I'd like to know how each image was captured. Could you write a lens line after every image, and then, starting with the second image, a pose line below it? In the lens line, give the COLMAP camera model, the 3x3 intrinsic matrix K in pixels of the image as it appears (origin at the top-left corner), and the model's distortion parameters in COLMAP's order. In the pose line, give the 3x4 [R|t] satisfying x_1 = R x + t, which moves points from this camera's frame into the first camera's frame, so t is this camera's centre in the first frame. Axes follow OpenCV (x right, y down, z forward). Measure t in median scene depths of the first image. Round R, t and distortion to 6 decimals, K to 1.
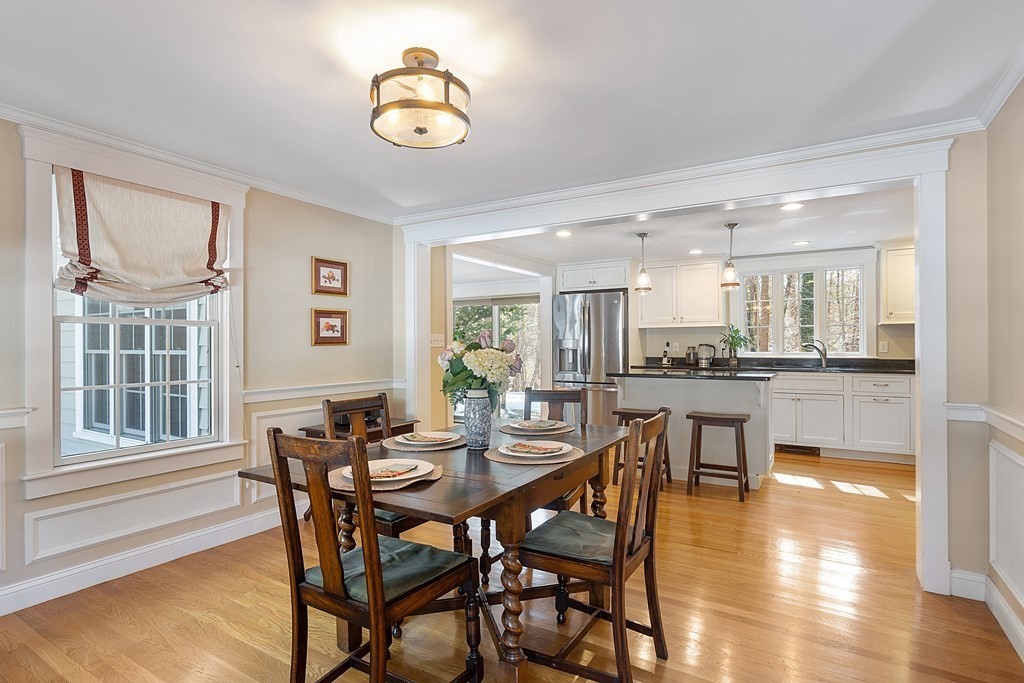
lens RADIAL K [[517.9, 0, 509.9], [0, 517.9, 343.6], [0, 0, 1]] dist [-0.001083, 0.000141]
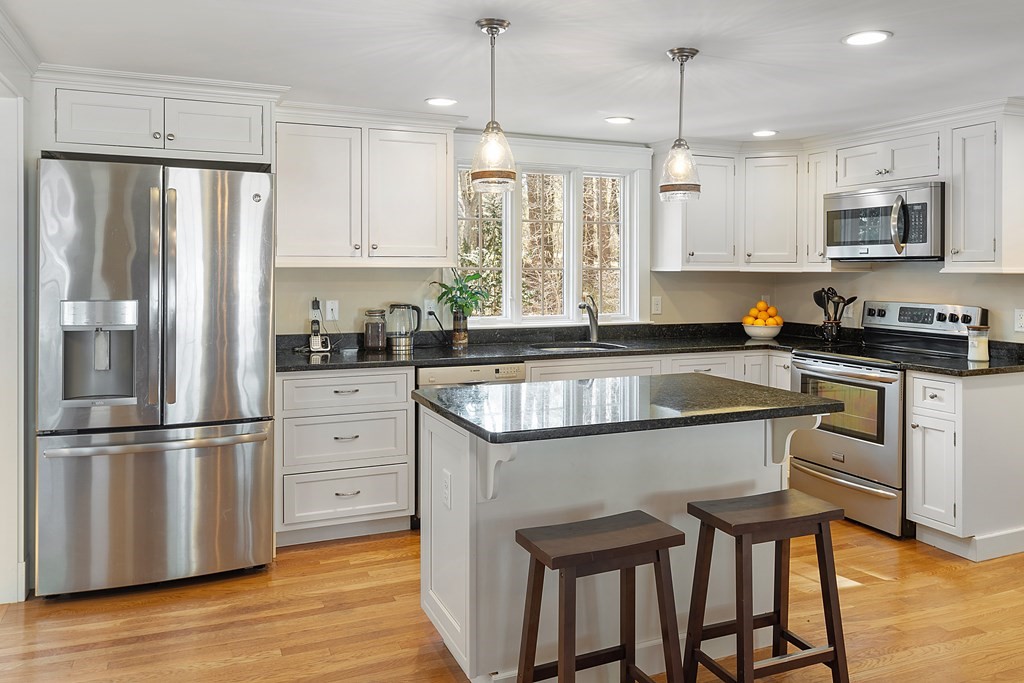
lens RADIAL K [[773.1, 0, 509.9], [0, 773.1, 274.9], [0, 0, 1]] dist [0.001978, 0.005746]
pose [[0.583317, 0.001568, 0.812243, -0.138109], [-0.006827, 0.999972, 0.002972, -0.028407], [-0.812216, -0.007279, 0.583312, 0.525382]]
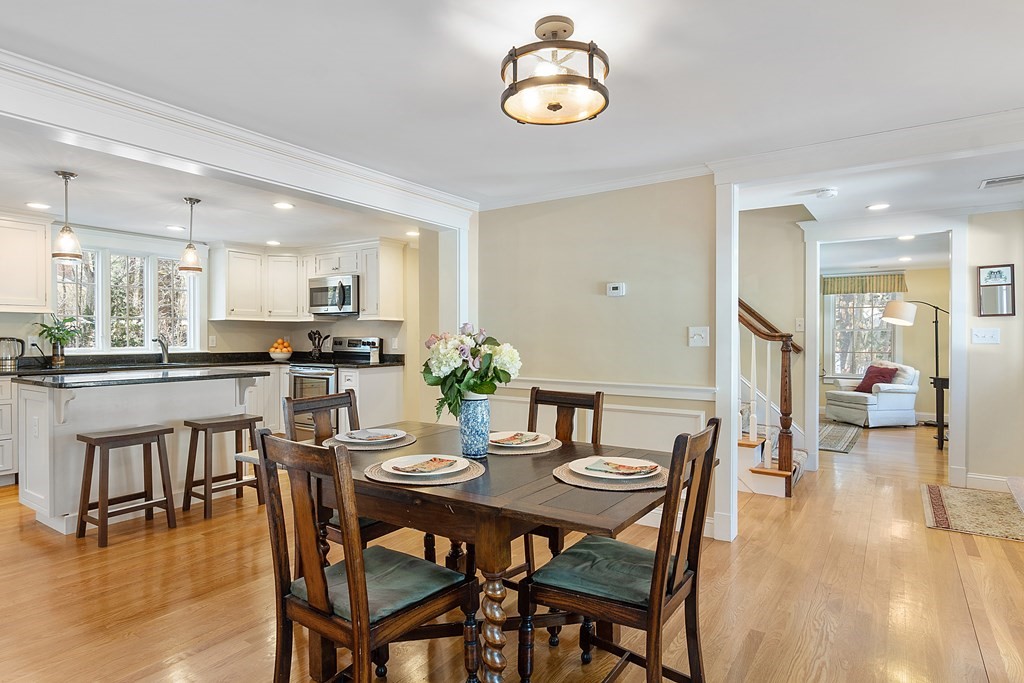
lens RADIAL K [[569.6, 0, 512.0], [0, 569.6, 341.5], [0, 0, 1]] dist [-0.004386, -0.000117]
pose [[0.047310, -0.001763, 0.998879, -0.353552], [-0.003214, 0.999993, 0.001917, 0.002728], [-0.998875, -0.003301, 0.047304, 0.302148]]
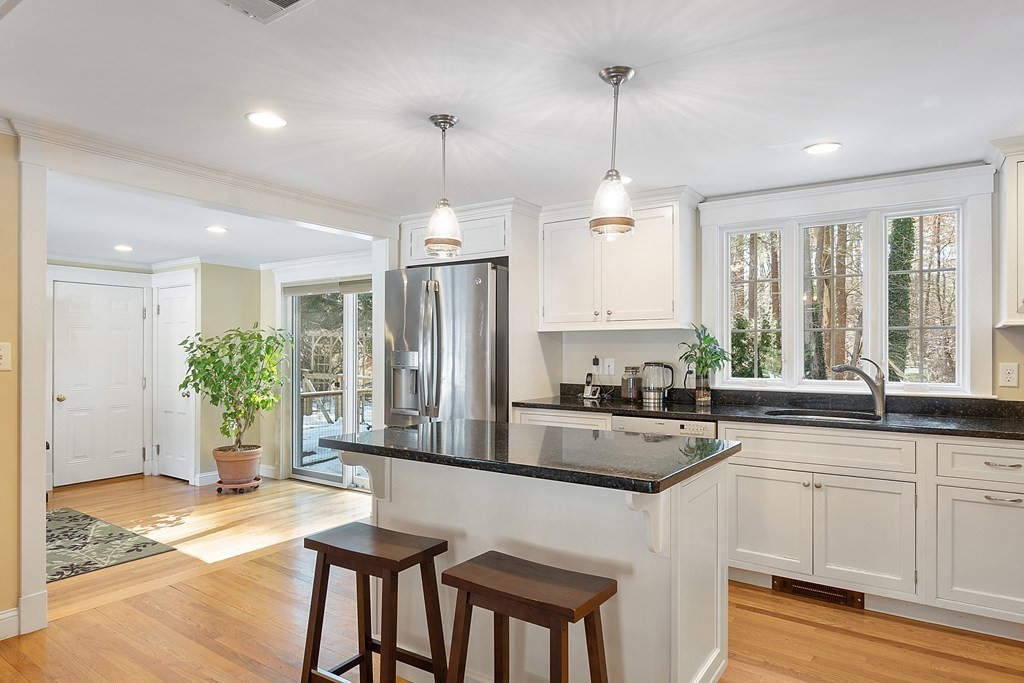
lens RADIAL K [[609.1, 0, 506.8], [0, 609.1, 346.3], [0, 0, 1]] dist [-0.004995, -0.000370]
pose [[0.998257, 0.008096, -0.058462, 0.267257], [-0.008496, 0.999942, -0.006591, -0.010045], [0.058405, 0.007076, 0.998268, 0.377428]]
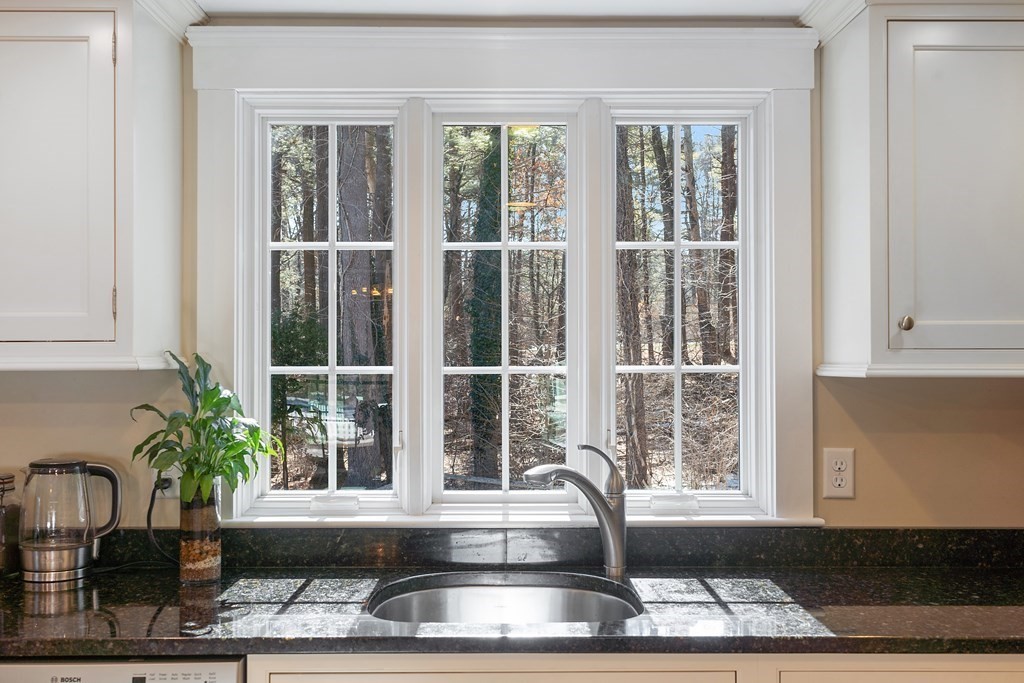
lens RADIAL K [[1044.2, 0, 514.2], [0, 1044.2, 341.1], [0, 0, 1]] dist [0.008585, 0.007483]
pose [[0.848357, 0.015202, 0.529206, 0.322397], [-0.004435, 0.999757, -0.021611, -0.035076], [-0.529406, 0.015987, 0.848218, 0.612017]]
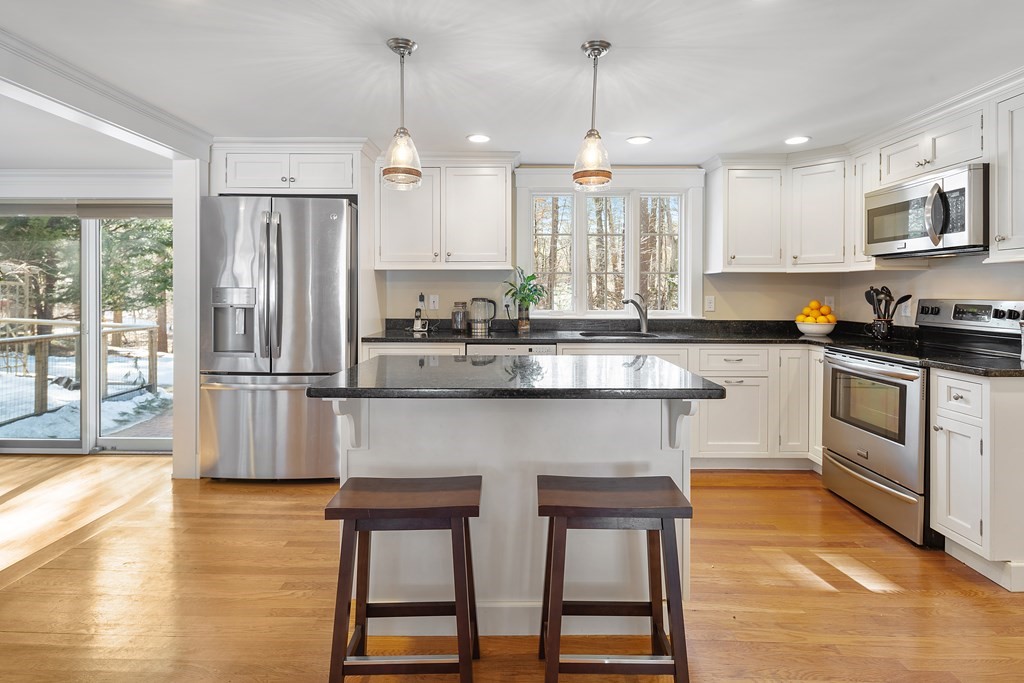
lens RADIAL K [[511.7, 0, 511.6], [0, 511.7, 294.8], [0, 0, 1]] dist [0.001969, -0.001378]
pose [[0.857205, 0.005060, 0.514950, 0.091604], [-0.007784, 0.999965, 0.003131, -0.005024], [-0.514916, -0.006692, 0.857214, 0.460944]]
